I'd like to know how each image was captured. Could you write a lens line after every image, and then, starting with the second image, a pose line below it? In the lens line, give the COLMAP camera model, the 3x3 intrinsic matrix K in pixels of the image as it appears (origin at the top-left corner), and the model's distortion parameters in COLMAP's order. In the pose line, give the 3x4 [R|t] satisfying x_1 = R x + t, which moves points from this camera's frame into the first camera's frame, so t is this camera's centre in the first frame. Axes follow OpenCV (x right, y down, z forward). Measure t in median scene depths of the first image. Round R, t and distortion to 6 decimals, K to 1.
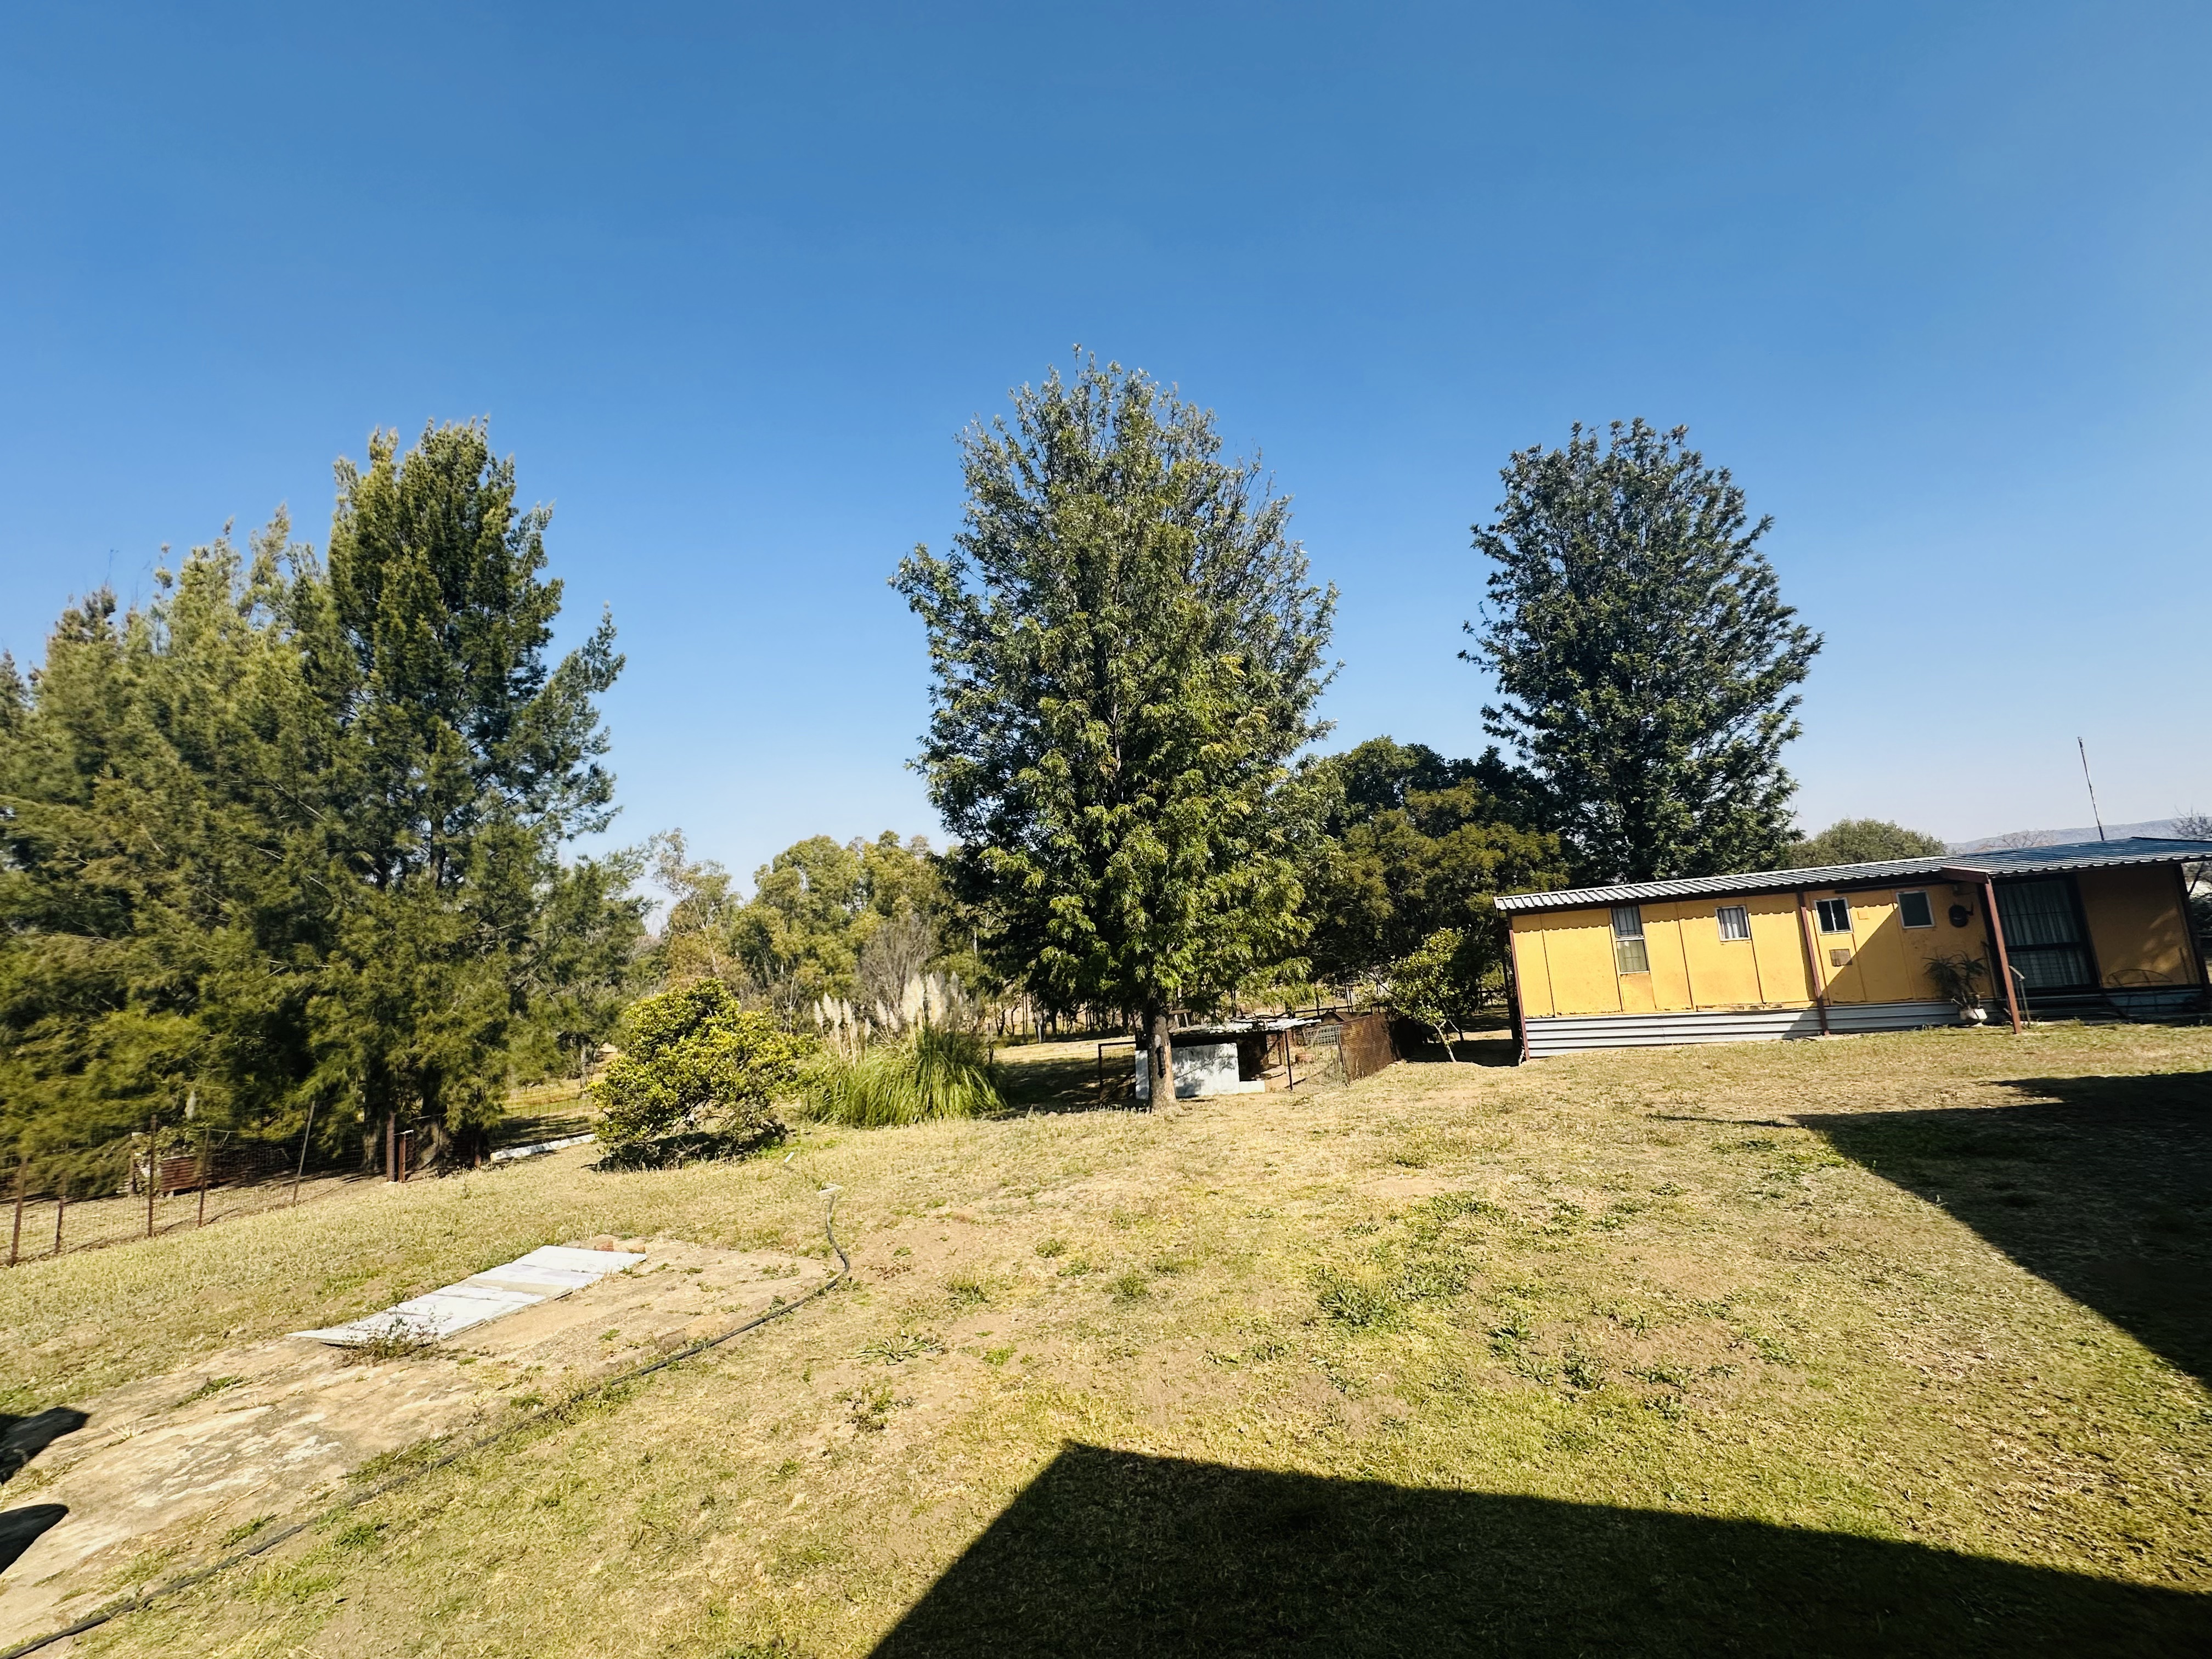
lens RADIAL K [[888.3, 0, 1105.3], [0, 888.3, 842.3], [0, 0, 1]] dist [-0.001700, 0.000227]
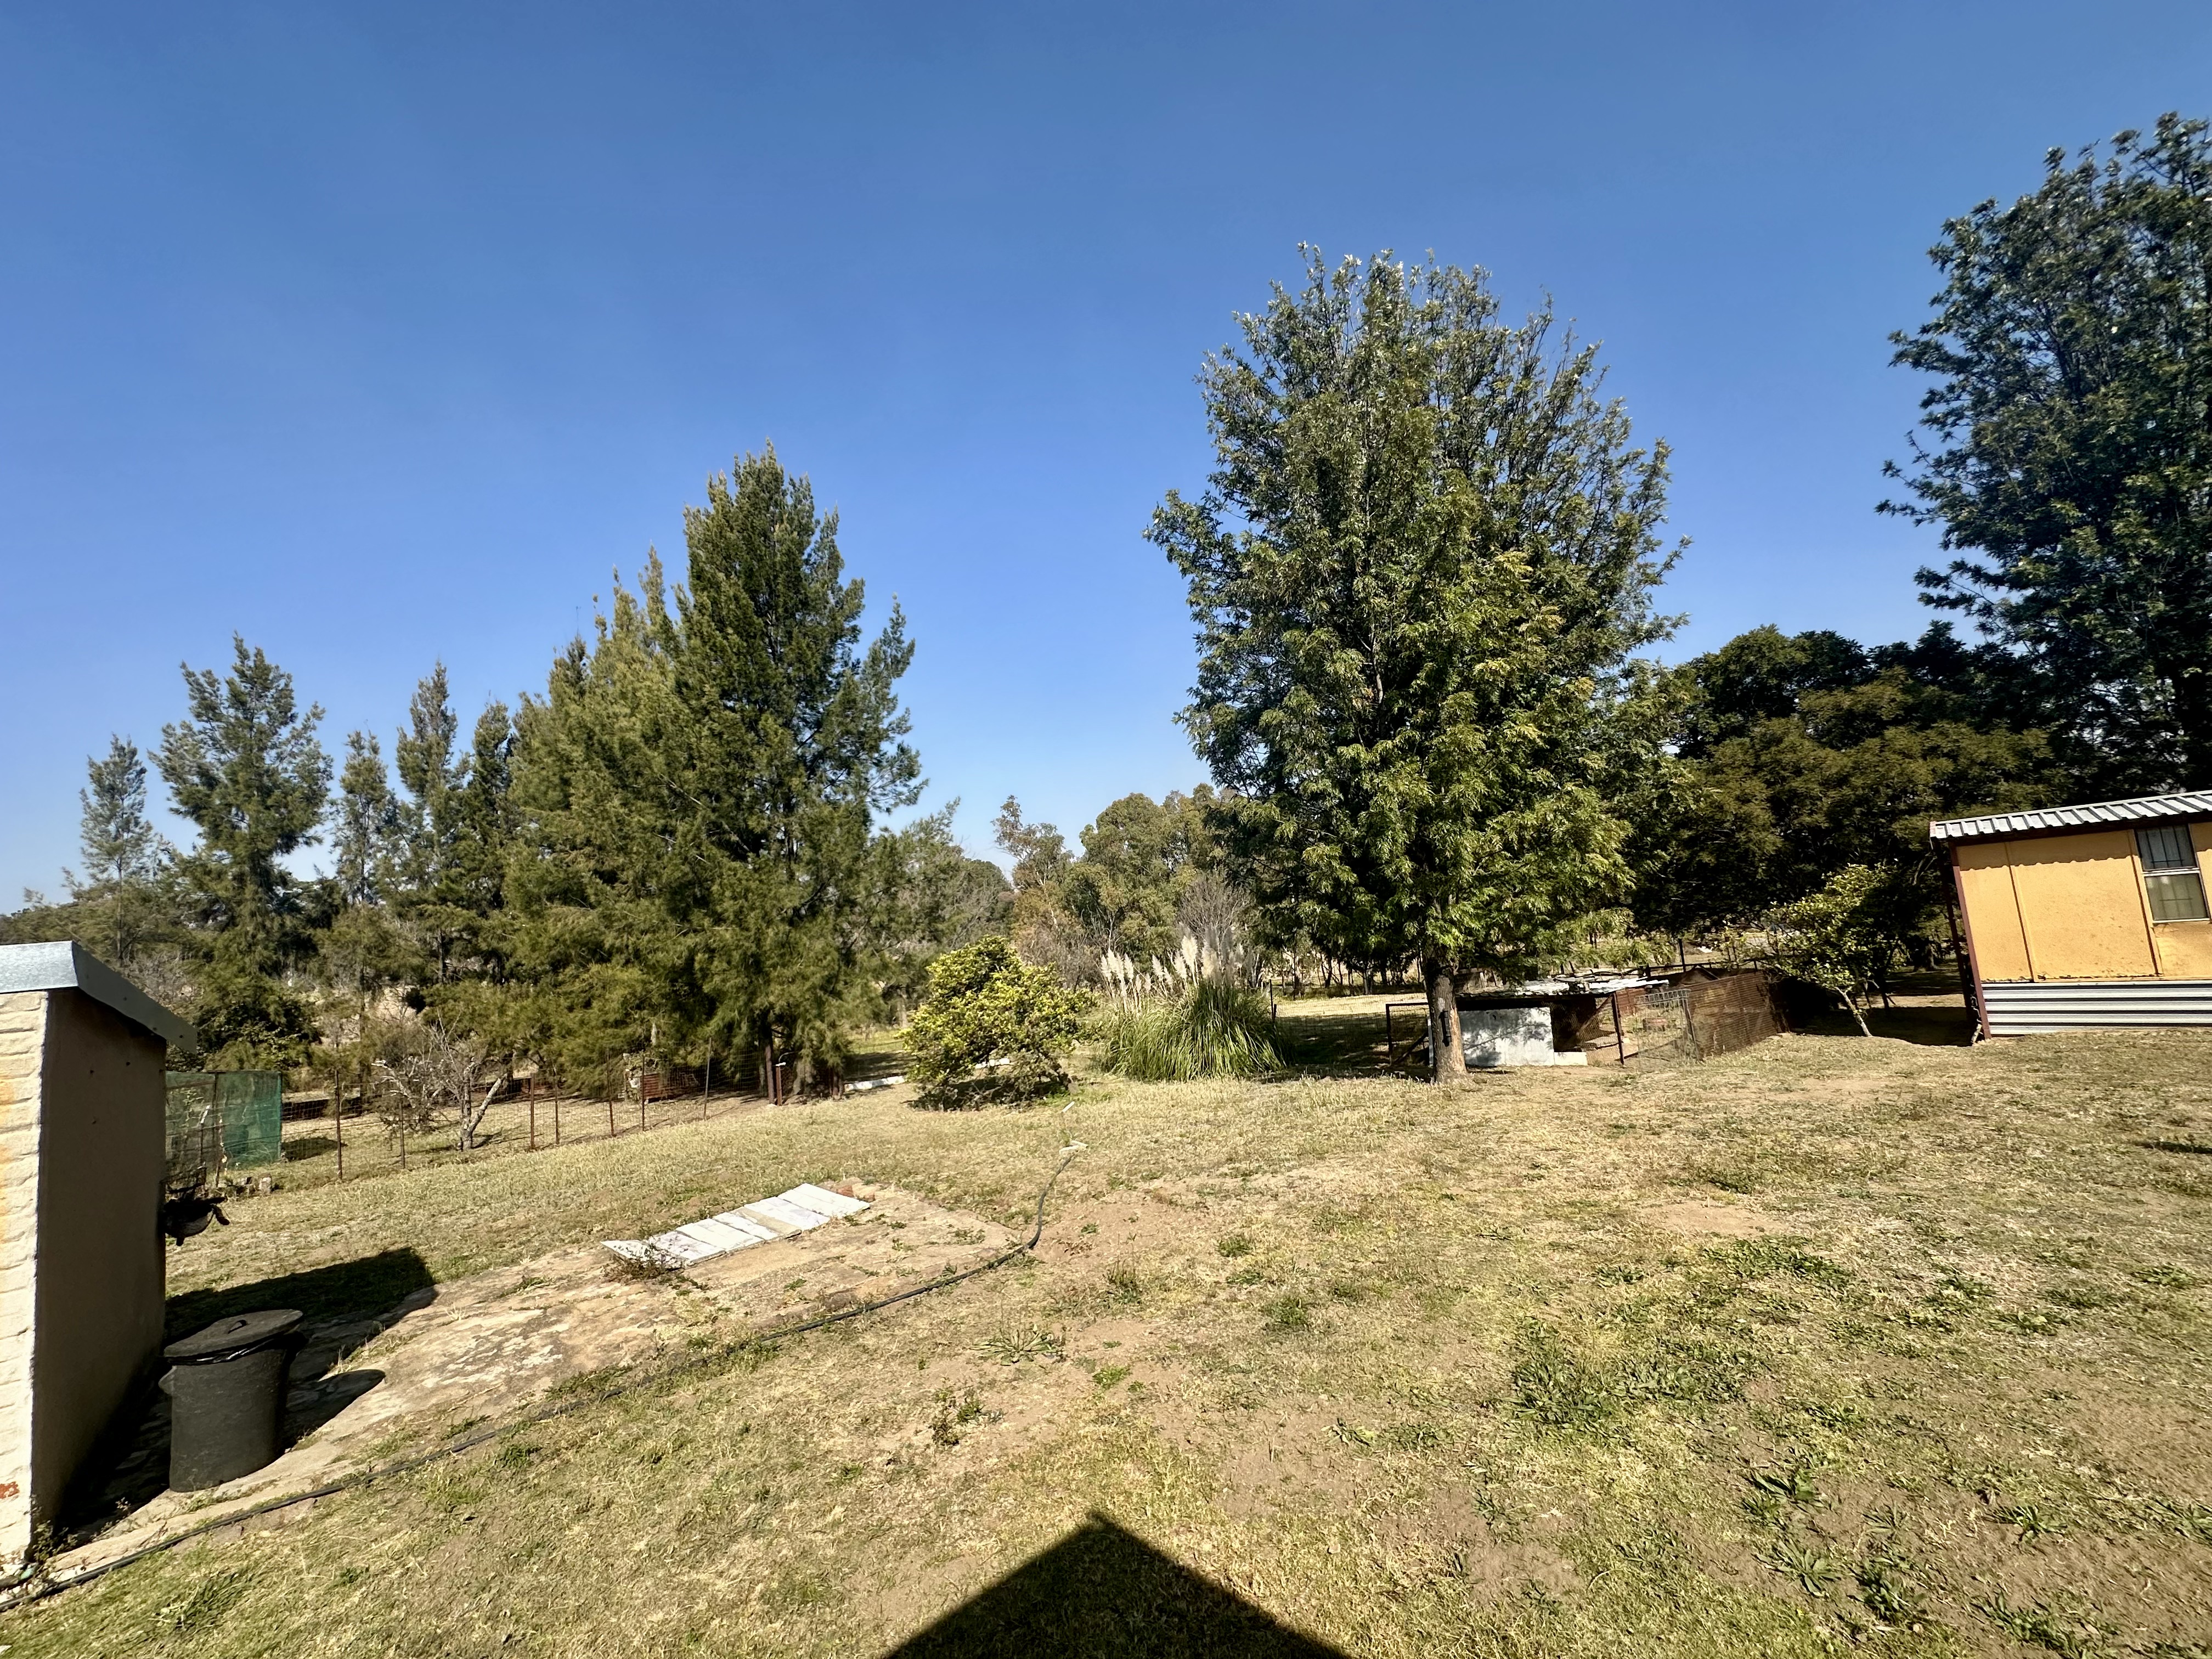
lens RADIAL K [[885.5, 0, 1106.0], [0, 885.5, 829.5], [0, 0, 1]] dist [-0.002703, 0.000456]
pose [[0.931761, -0.047803, -0.359913, 0.077075], [0.063099, 0.997530, 0.030864, 0.001473], [0.357548, -0.051468, 0.932475, 0.069704]]
